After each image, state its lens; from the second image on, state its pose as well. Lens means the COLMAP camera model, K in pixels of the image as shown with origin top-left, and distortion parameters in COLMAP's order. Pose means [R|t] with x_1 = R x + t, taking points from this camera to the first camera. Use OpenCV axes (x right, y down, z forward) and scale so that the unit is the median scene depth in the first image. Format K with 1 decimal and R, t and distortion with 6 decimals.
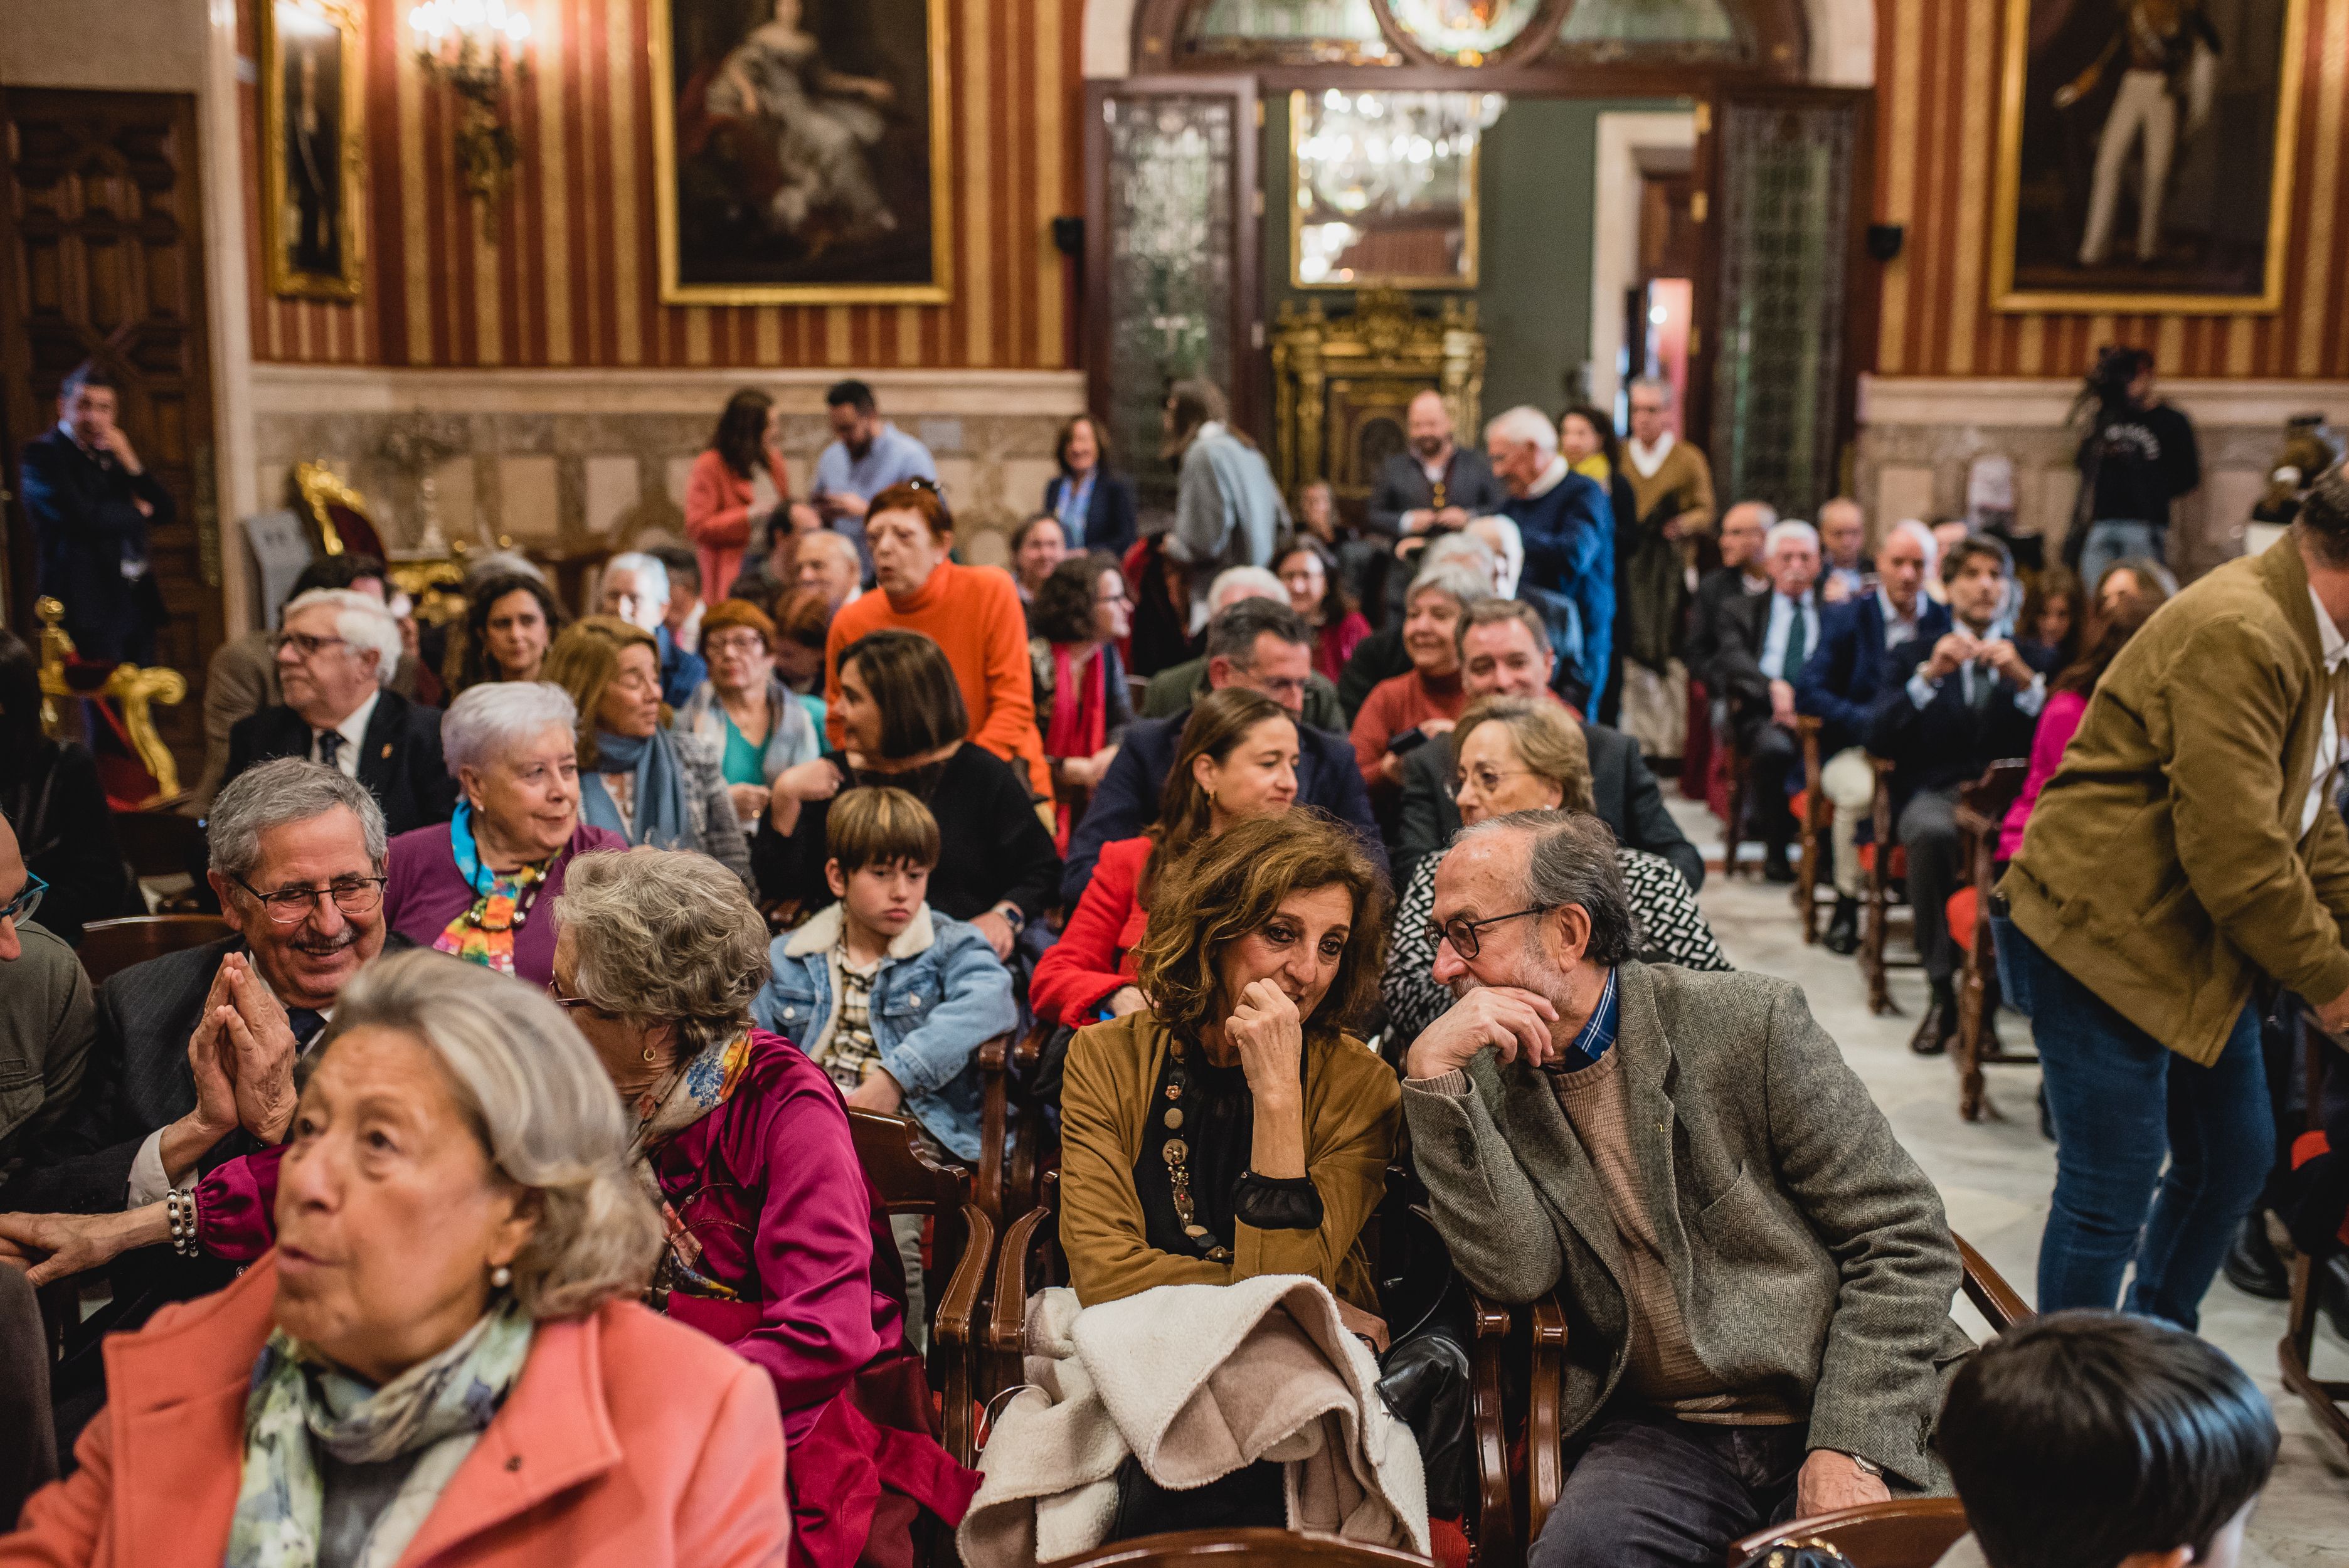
lens RADIAL K [[2180.9, 0, 1266.1], [0, 2180.9, 780.4], [0, 0, 1]] dist [-0.032436, 0.000000]
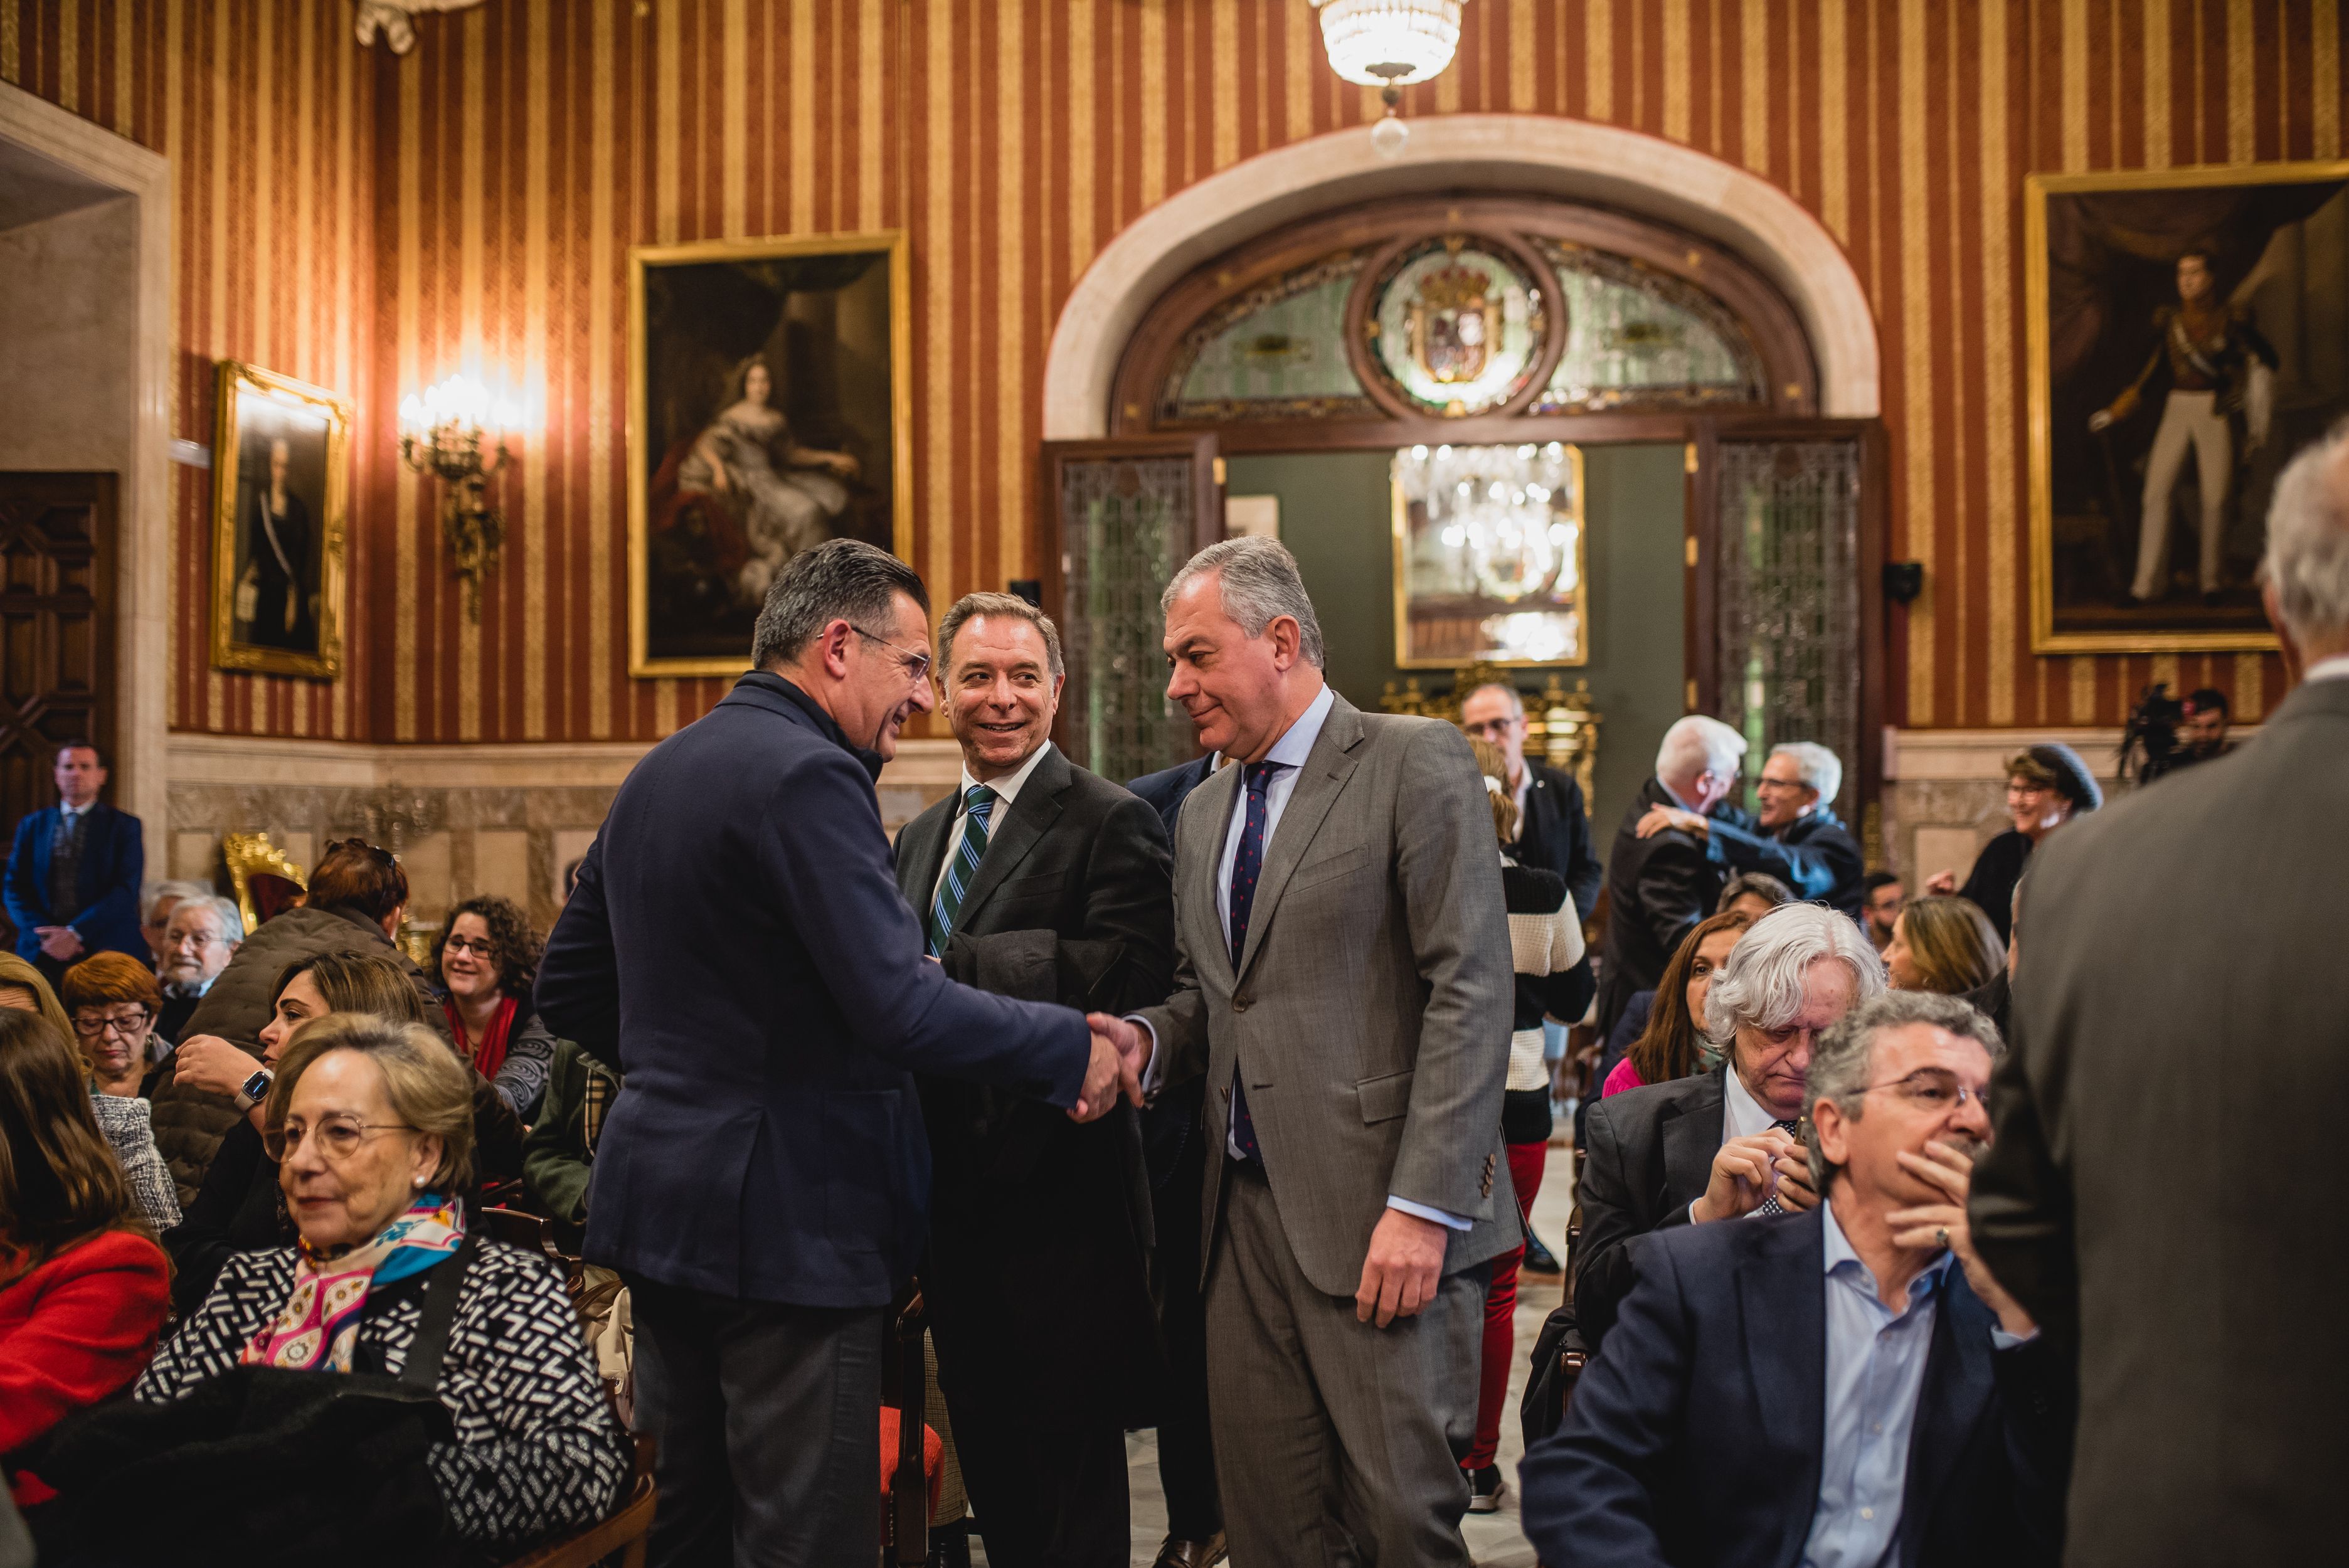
lens RADIAL K [[2180.9, 0, 1158.4], [0, 2180.9, 780.7], [0, 0, 1]] dist [-0.032436, 0.000000]
pose [[0.986884, -0.012551, -0.160943, 0.121680], [-0.016890, 0.983473, -0.180265, 0.002242], [0.160546, 0.180619, 0.970362, 0.082879]]
